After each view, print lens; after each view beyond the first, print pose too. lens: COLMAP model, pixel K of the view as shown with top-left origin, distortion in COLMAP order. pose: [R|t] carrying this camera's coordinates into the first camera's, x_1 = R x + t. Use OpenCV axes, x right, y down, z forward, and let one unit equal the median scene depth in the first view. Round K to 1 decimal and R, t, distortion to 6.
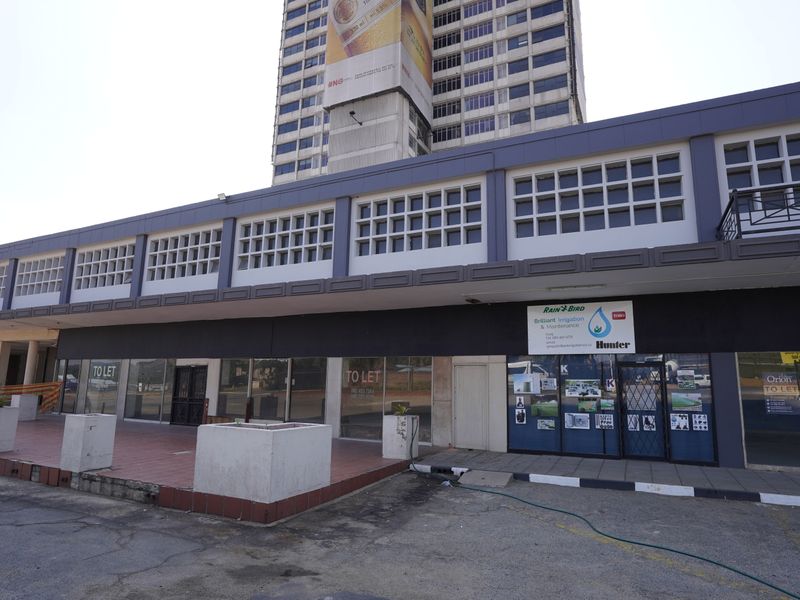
lens RADIAL K [[484.4, 0, 400.6], [0, 484.4, 272.9], [0, 0, 1]] dist [-0.002112, -0.000337]
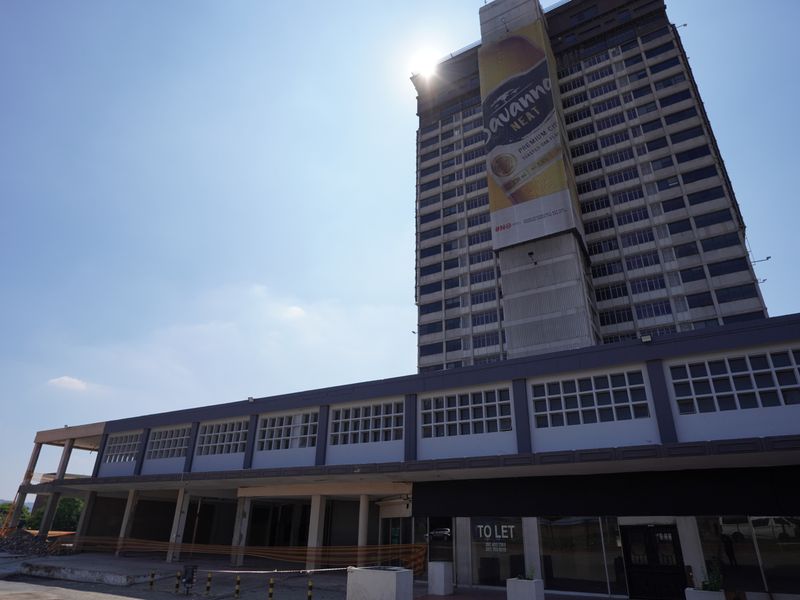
lens RADIAL K [[484.4, 0, 400.6], [0, 484.4, 272.9], [0, 0, 1]] dist [-0.002112, -0.000337]
pose [[0.996617, -0.041057, -0.071192, -0.275651], [0.020047, 0.961551, -0.273894, -0.008399], [0.079700, 0.271540, 0.959121, -0.013934]]
